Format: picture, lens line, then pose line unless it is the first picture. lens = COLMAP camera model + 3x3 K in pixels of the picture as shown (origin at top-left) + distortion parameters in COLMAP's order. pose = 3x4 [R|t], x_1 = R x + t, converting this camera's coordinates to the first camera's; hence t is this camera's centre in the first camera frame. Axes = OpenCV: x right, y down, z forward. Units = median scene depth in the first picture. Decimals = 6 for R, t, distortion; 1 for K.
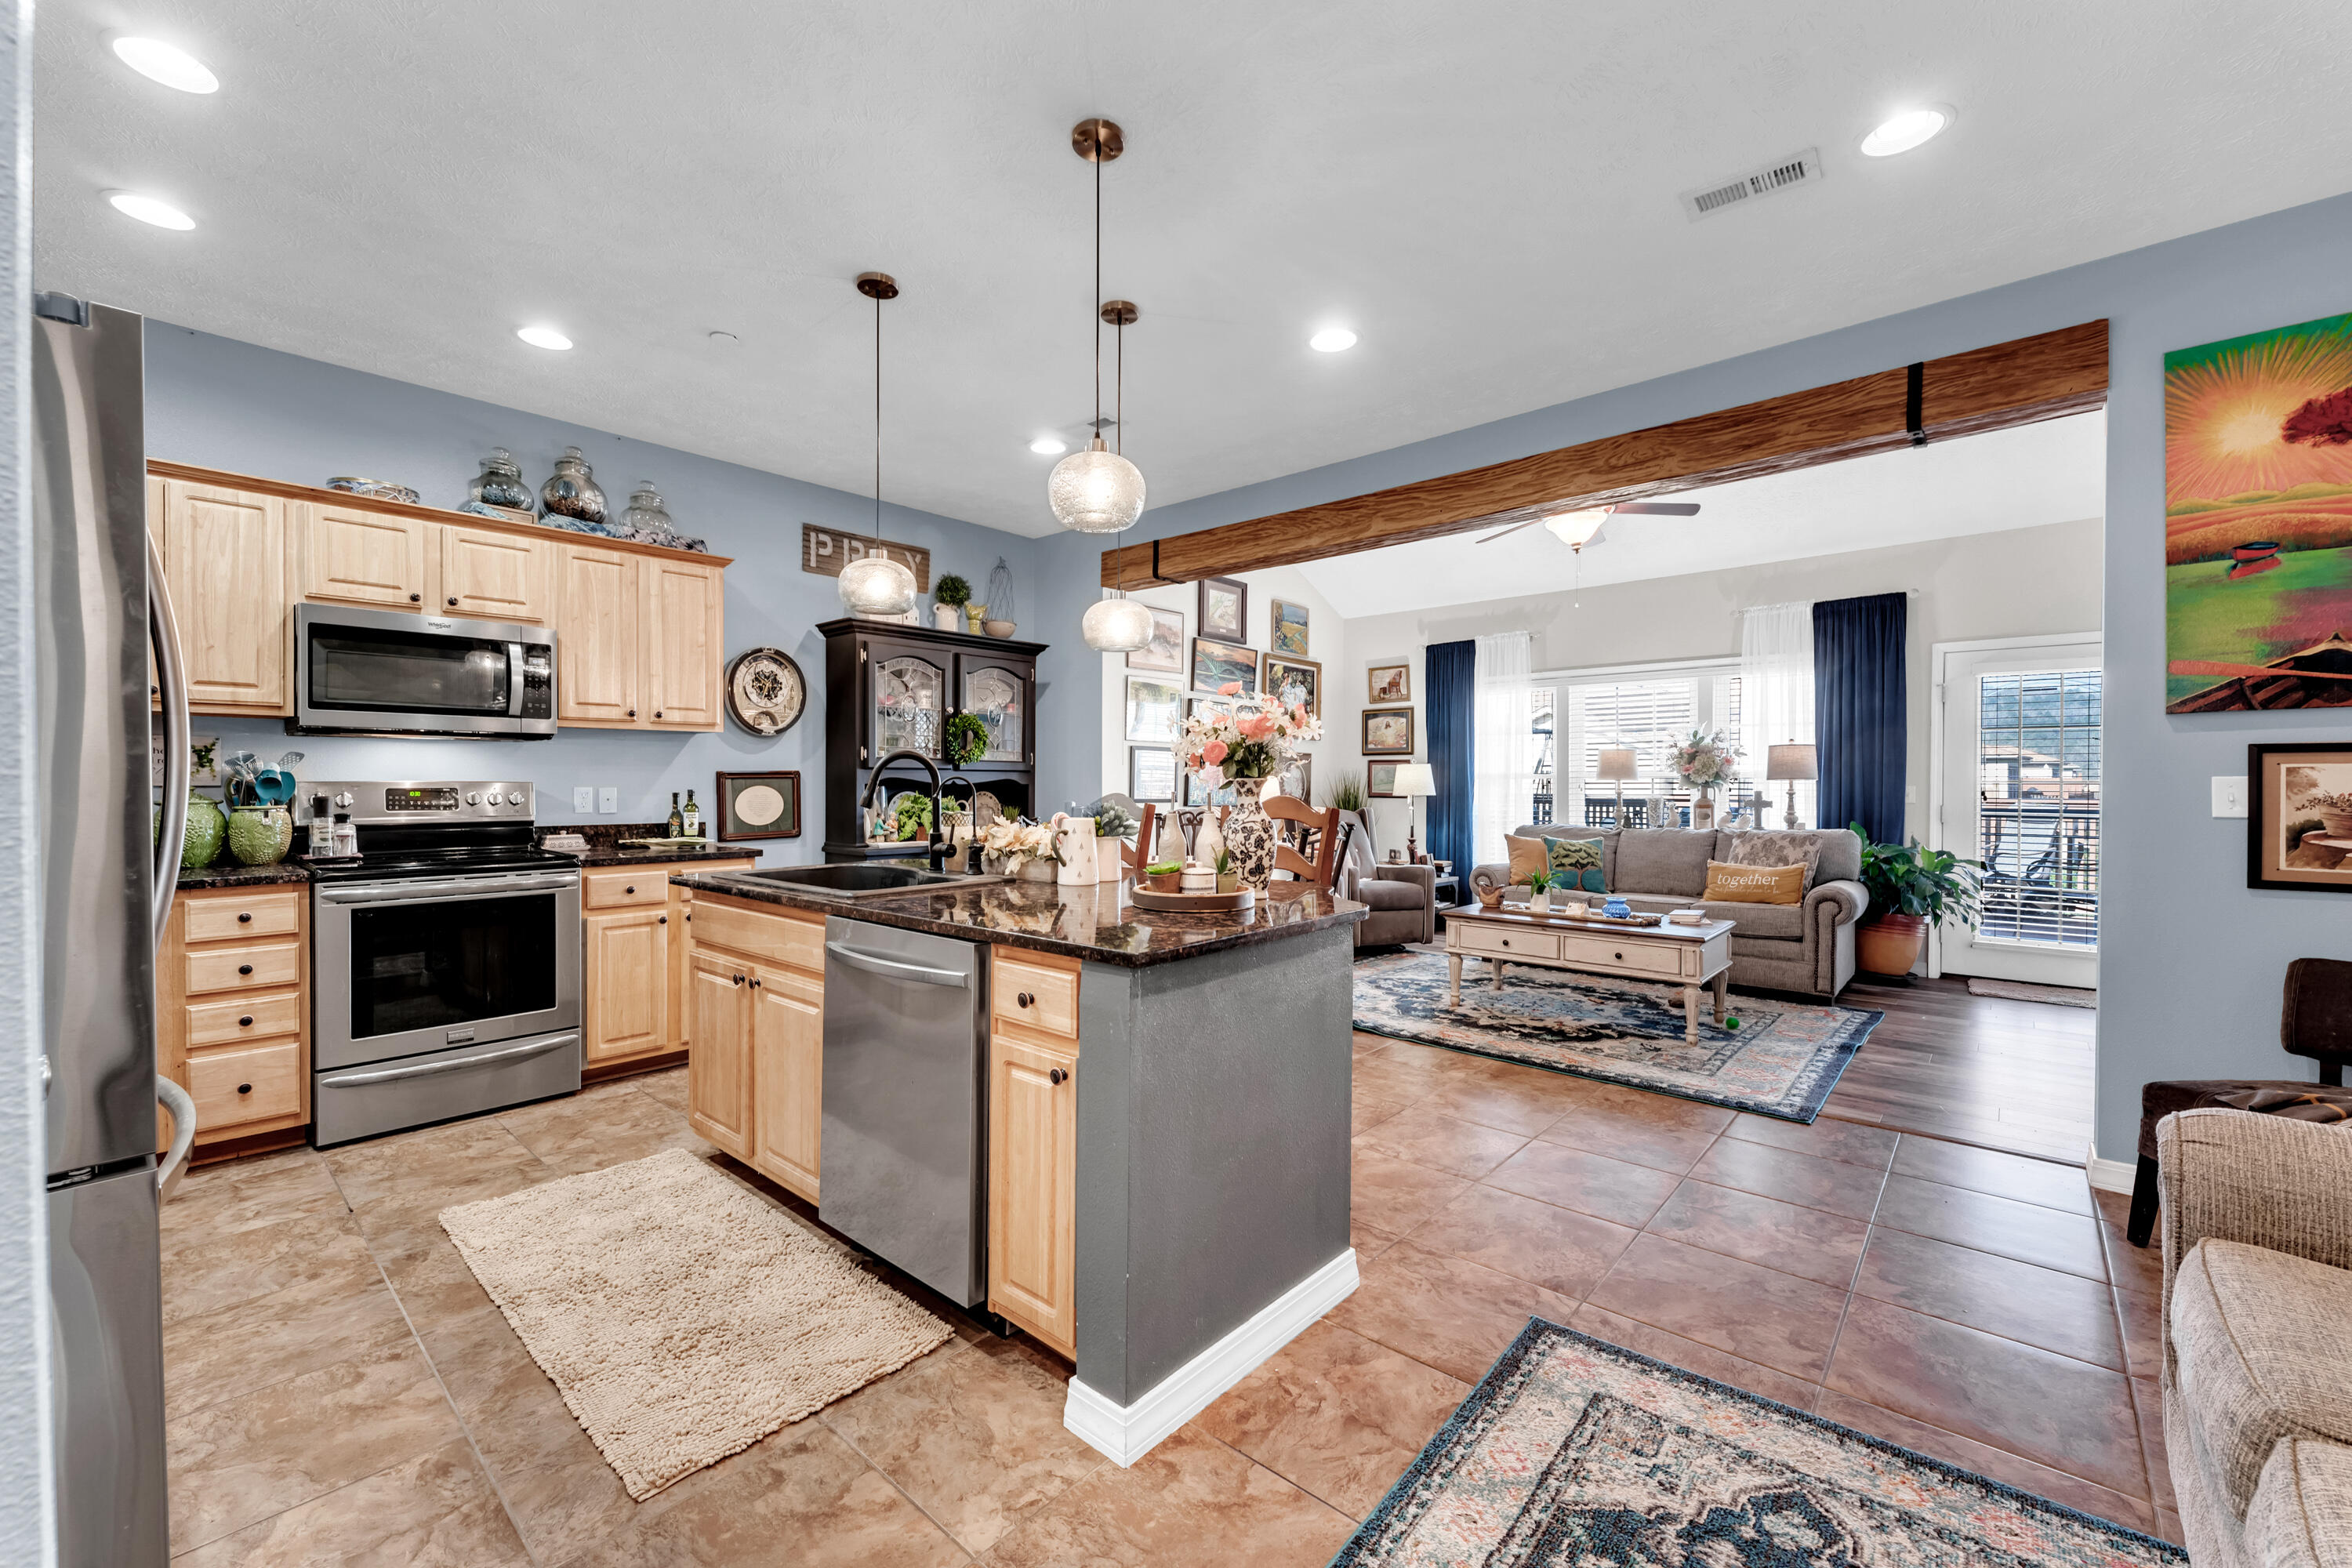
lens RADIAL K [[957.8, 0, 1165.5], [0, 957.8, 786.2], [0, 0, 1]] dist [0.000609, -0.000019]
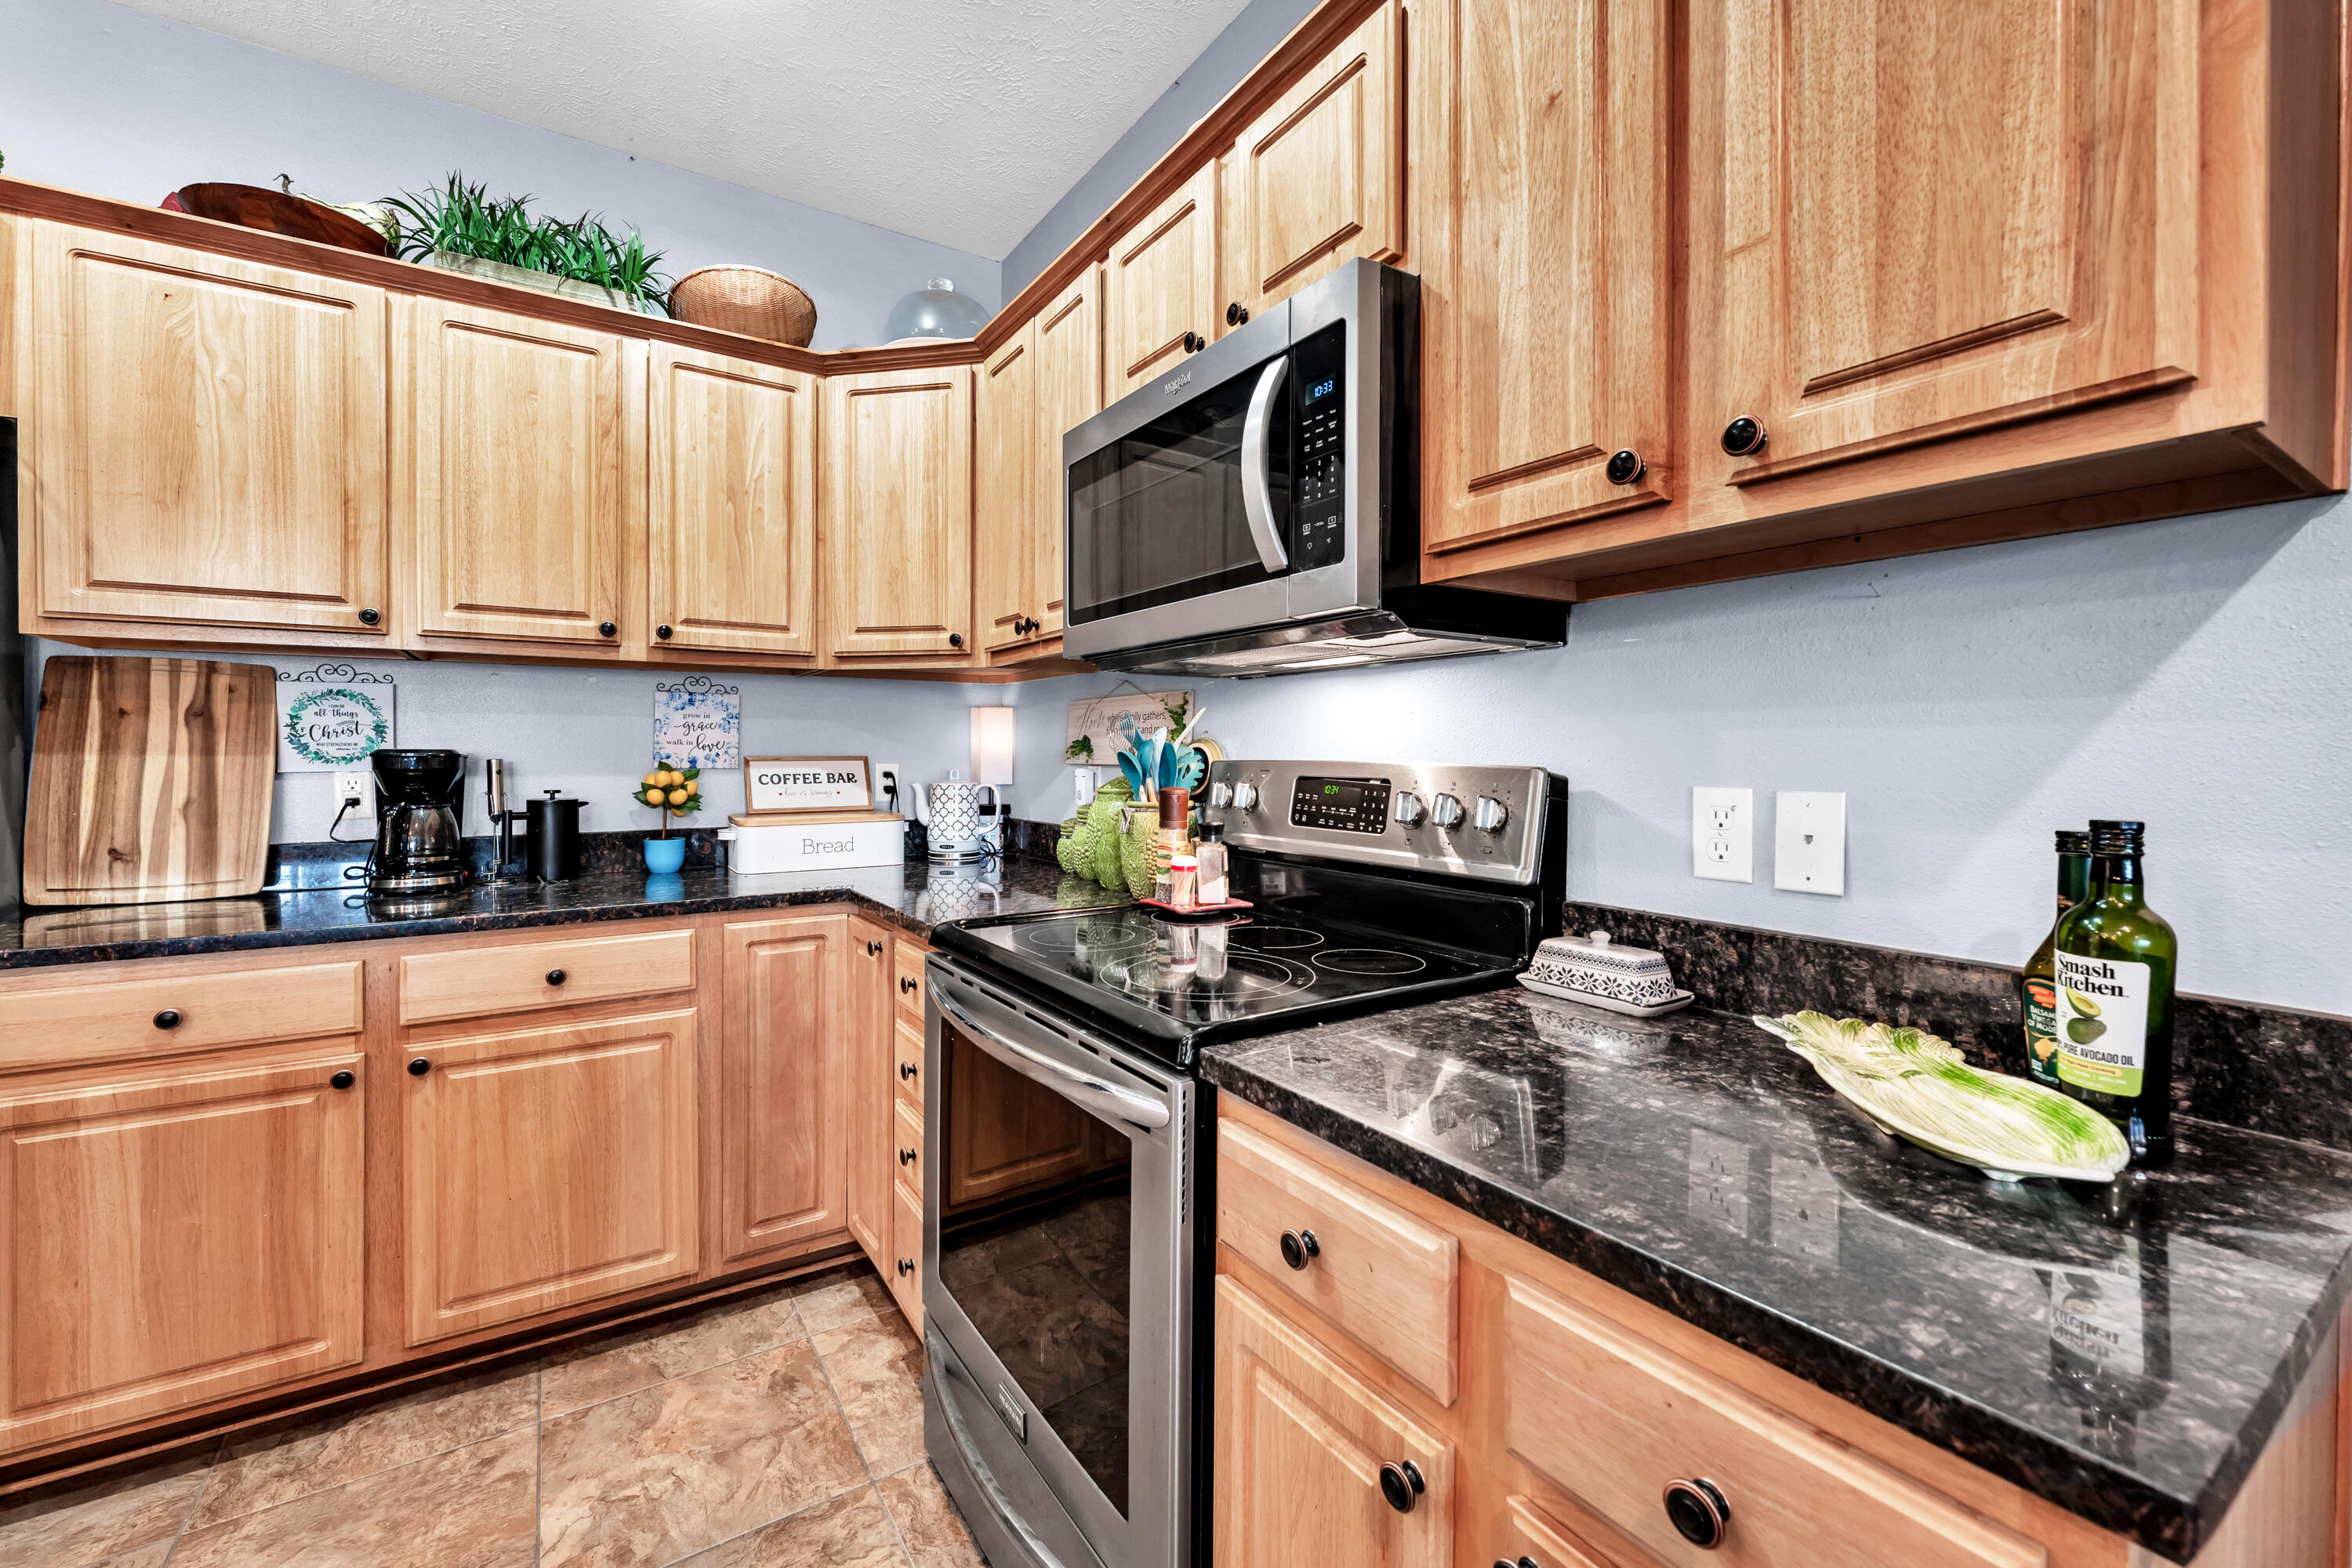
lens RADIAL K [[942.7, 0, 1173.8], [0, 942.7, 756.7], [0, 0, 1]] dist [0.000533, -0.000492]
pose [[-0.261017, -0.001409, -0.965333, -0.344722], [-0.010751, 0.999941, 0.001448, -0.007228], [0.965274, 0.010756, -0.261017, 1.051105]]
